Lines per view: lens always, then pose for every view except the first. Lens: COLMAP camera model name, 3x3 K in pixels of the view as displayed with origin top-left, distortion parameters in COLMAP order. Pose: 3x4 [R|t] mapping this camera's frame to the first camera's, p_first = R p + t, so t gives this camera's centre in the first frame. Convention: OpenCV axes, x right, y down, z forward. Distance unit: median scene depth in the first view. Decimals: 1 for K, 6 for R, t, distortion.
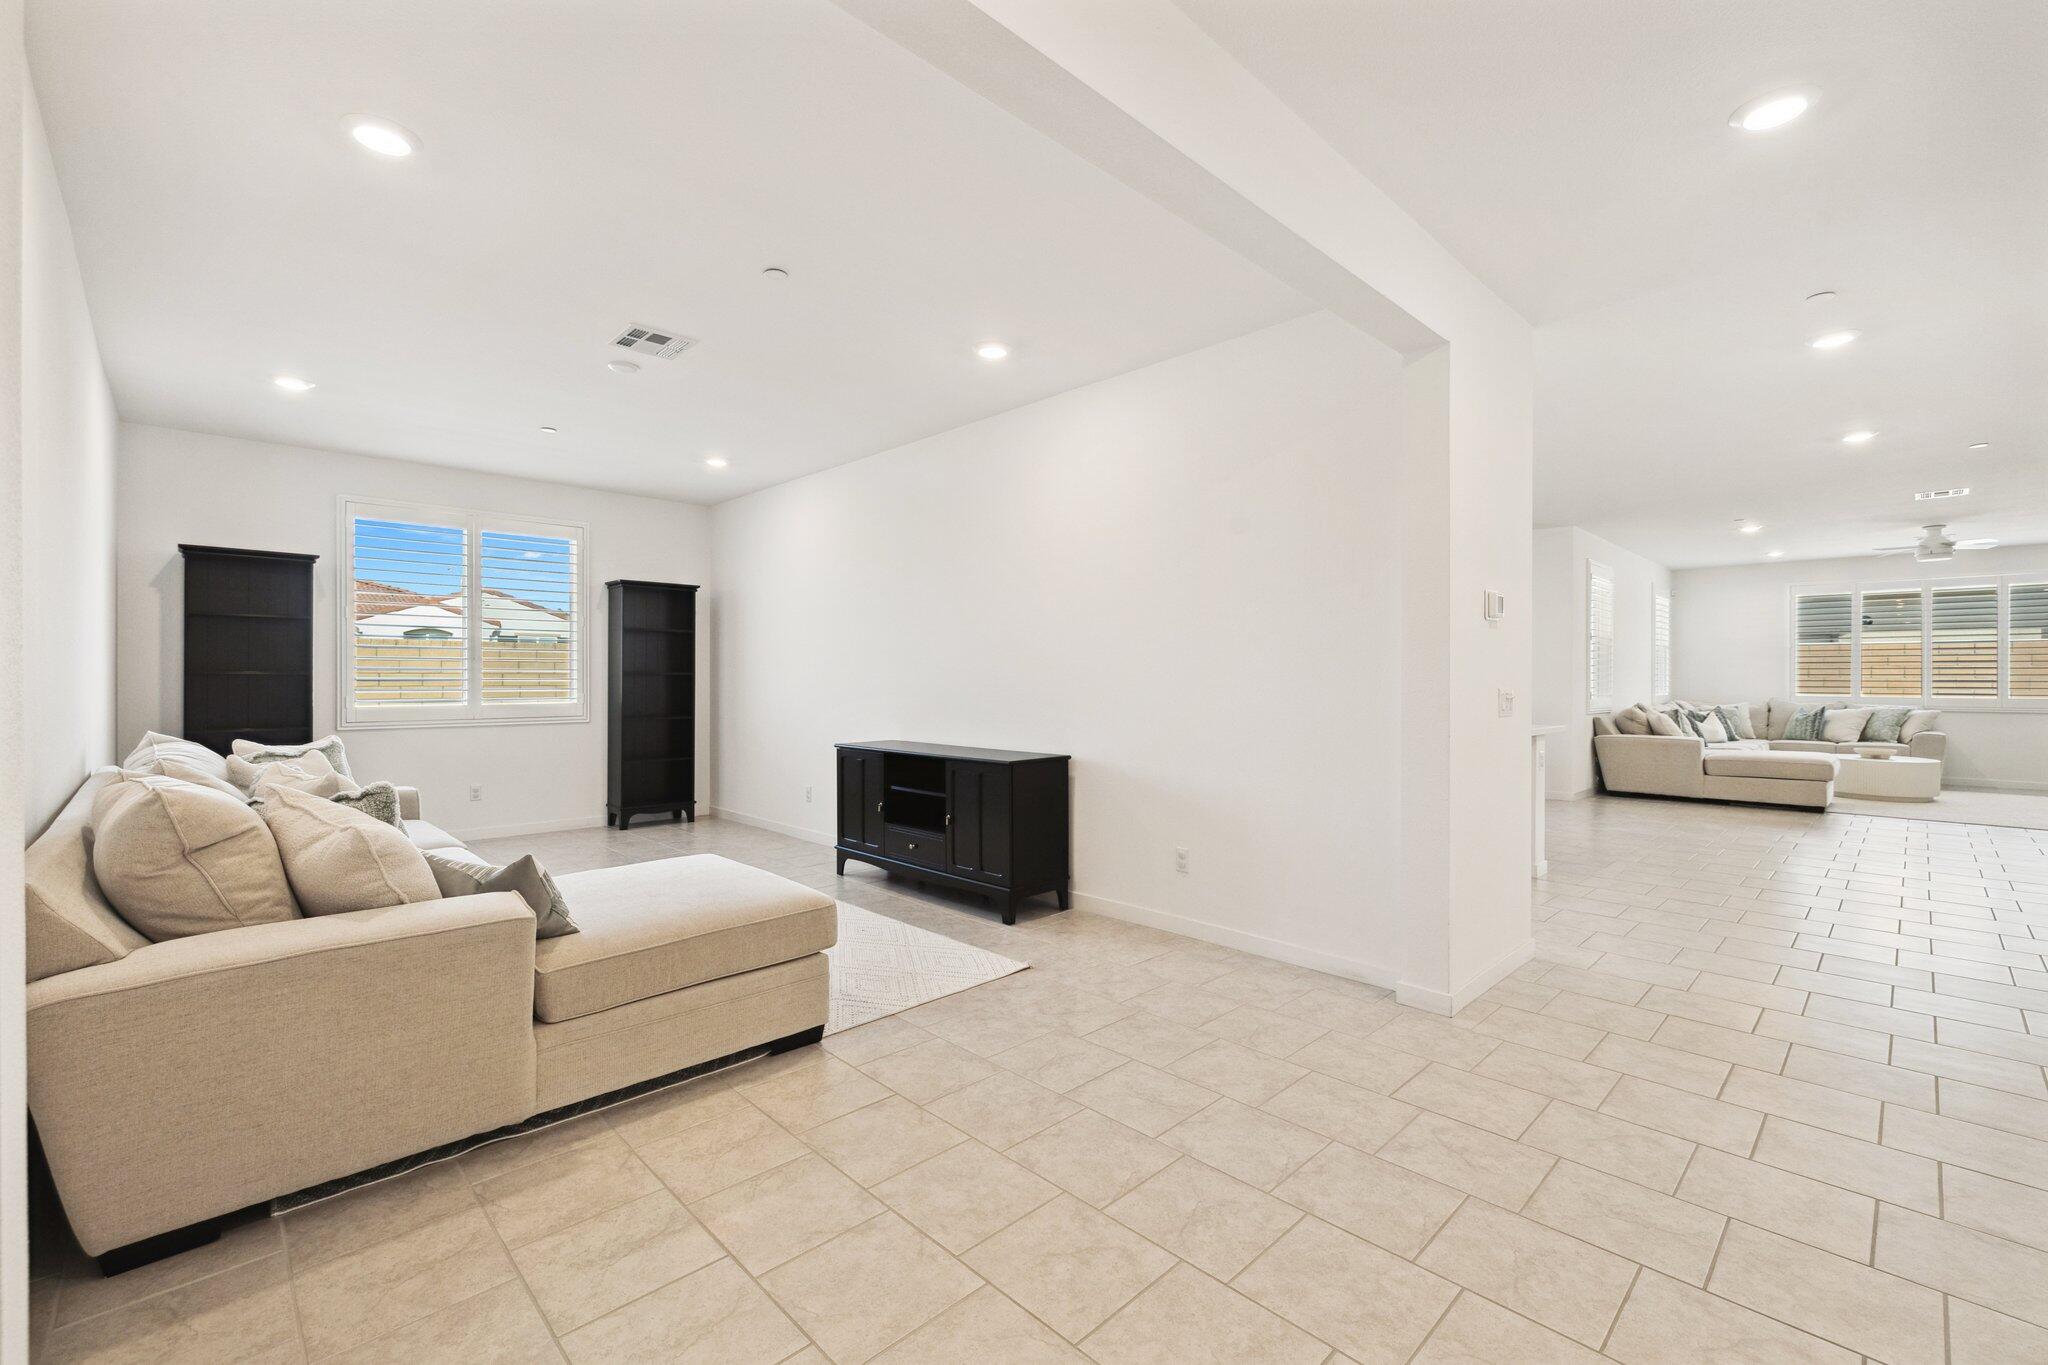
lens RADIAL K [[873.7, 0, 1021.7], [0, 873.7, 684.4], [0, 0, 1]] dist [-0.002362, 0.000359]
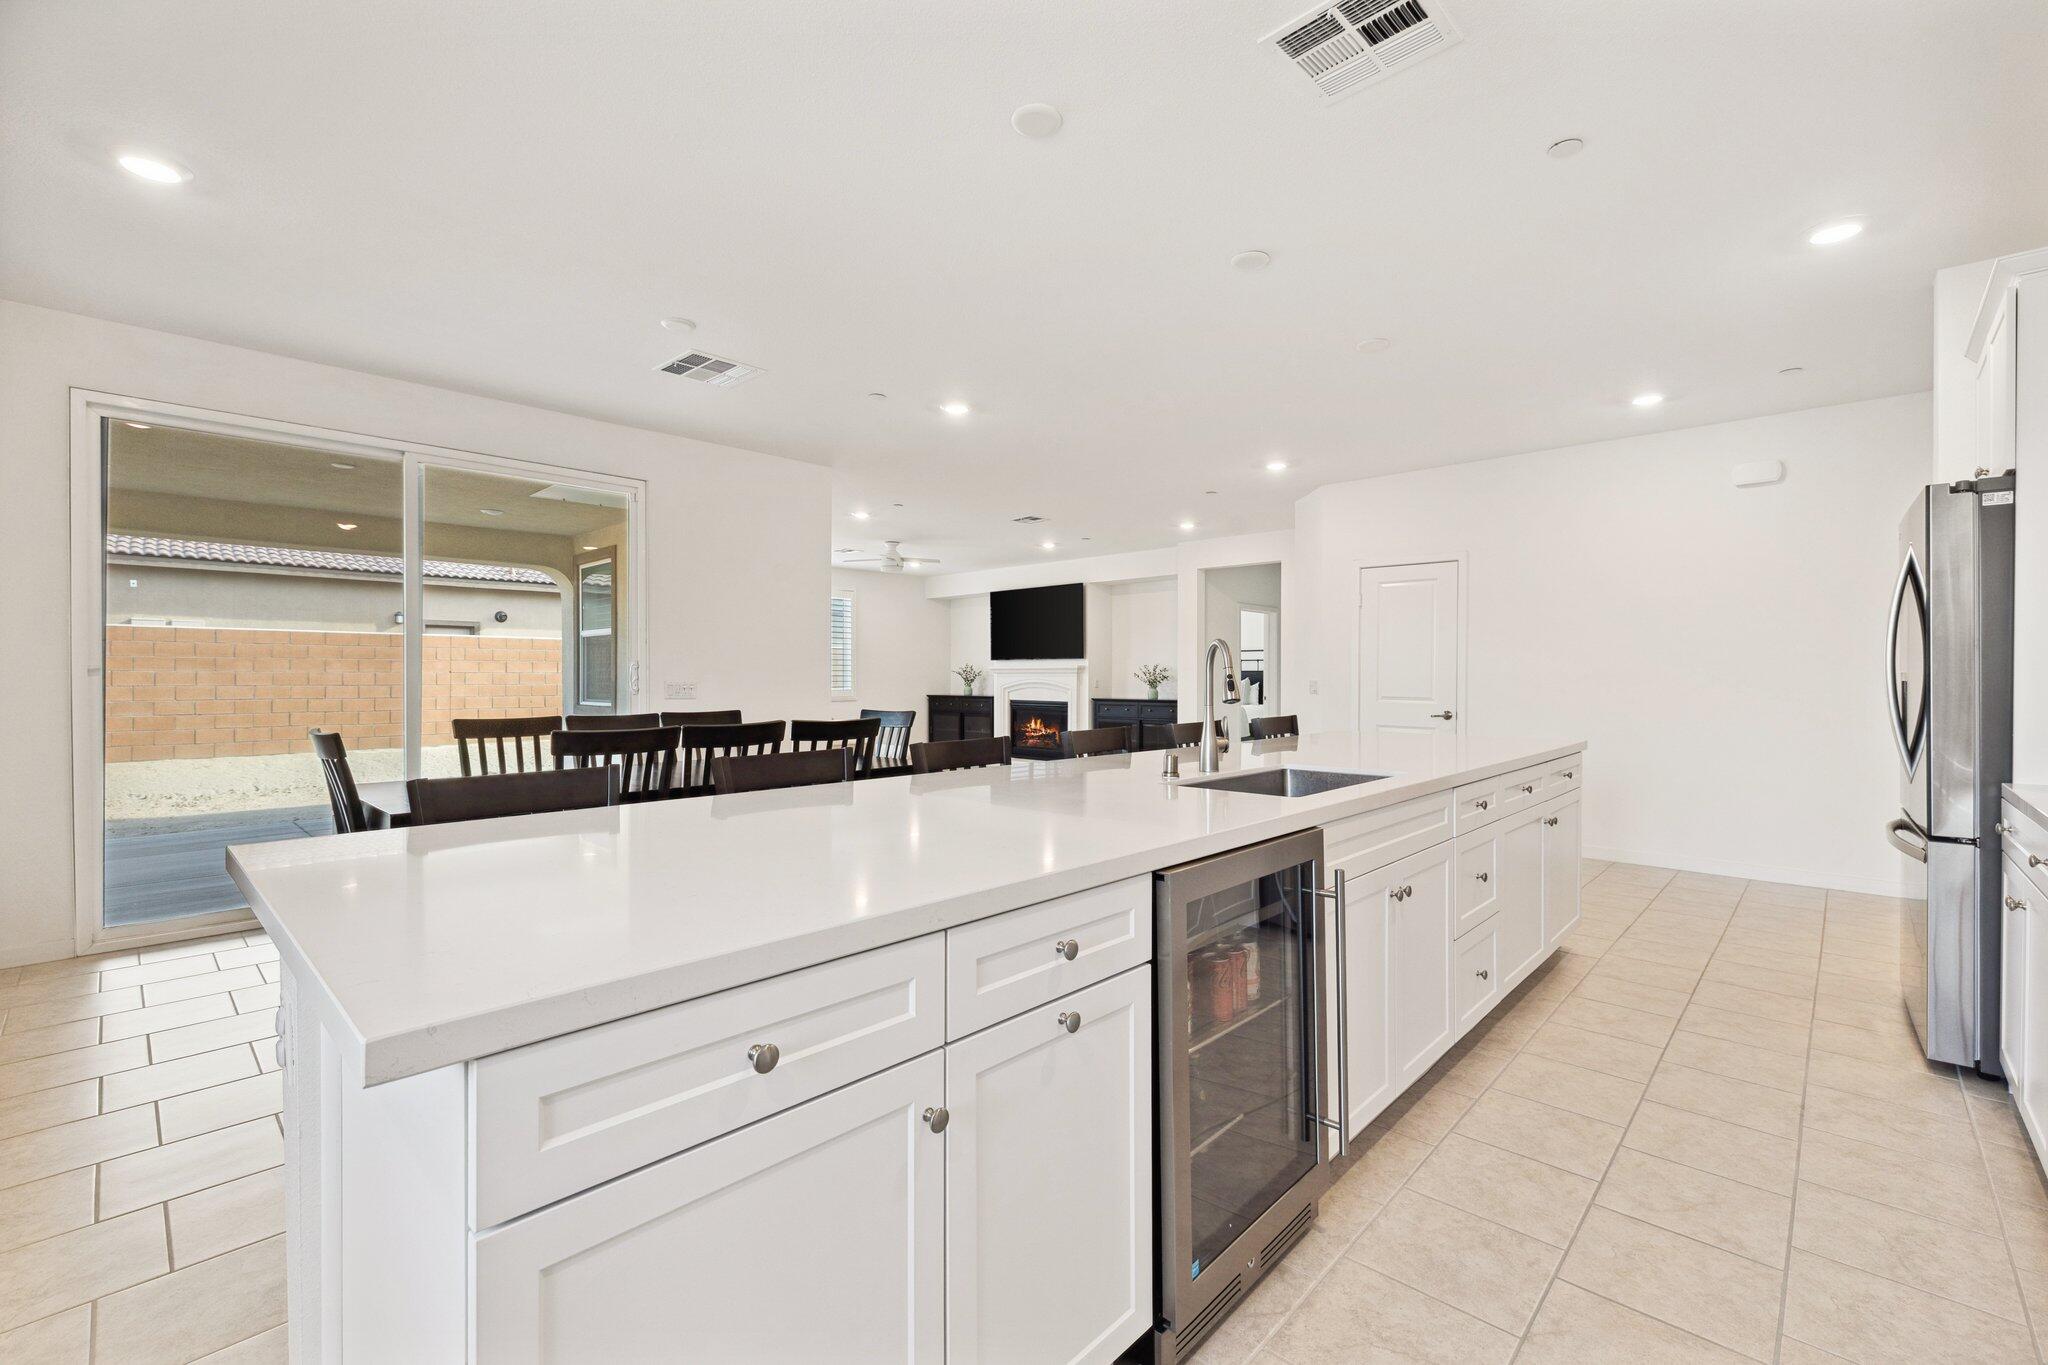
lens RADIAL K [[873.7, 0, 1029.6], [0, 873.7, 674.1], [0, 0, 1]] dist [-0.002362, 0.000359]
pose [[-0.044848, 0.004310, 0.998985, -0.105583], [-0.001990, 0.999988, -0.004404, -0.002633], [-0.998992, -0.002185, -0.044839, 0.752381]]
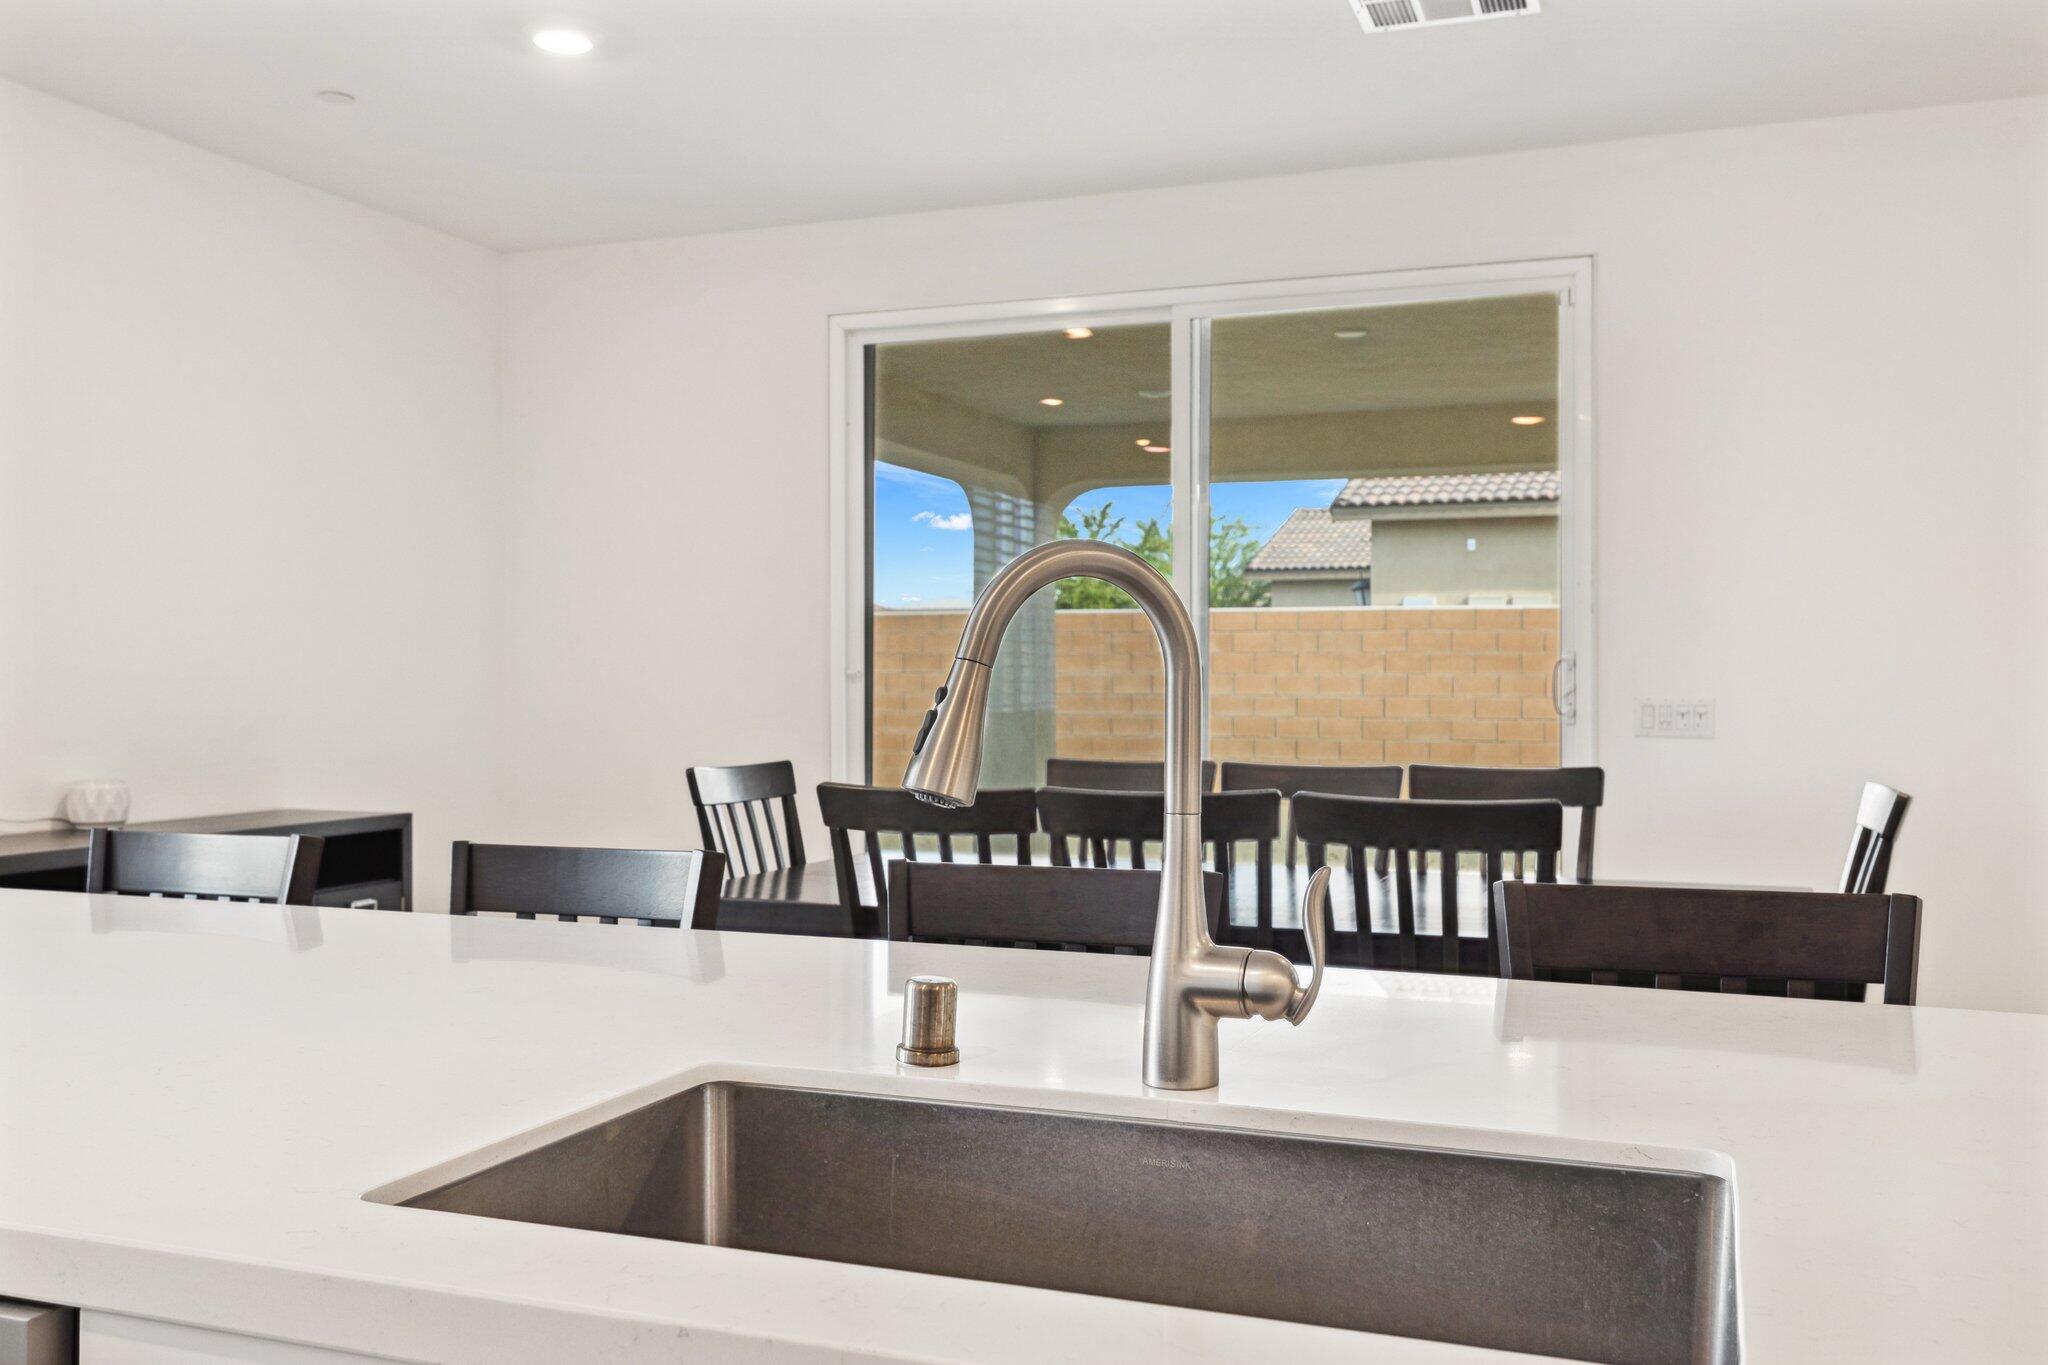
lens RADIAL K [[1811.6, 0, 1018.8], [0, 1811.6, 684.3], [0, 0, 1]] dist [0.005970, 0.000817]
pose [[0.908797, 0.001611, 0.417236, 0.090274], [-0.003209, 0.999990, 0.003128, -0.005269], [-0.417226, -0.004182, 0.908793, 0.568190]]
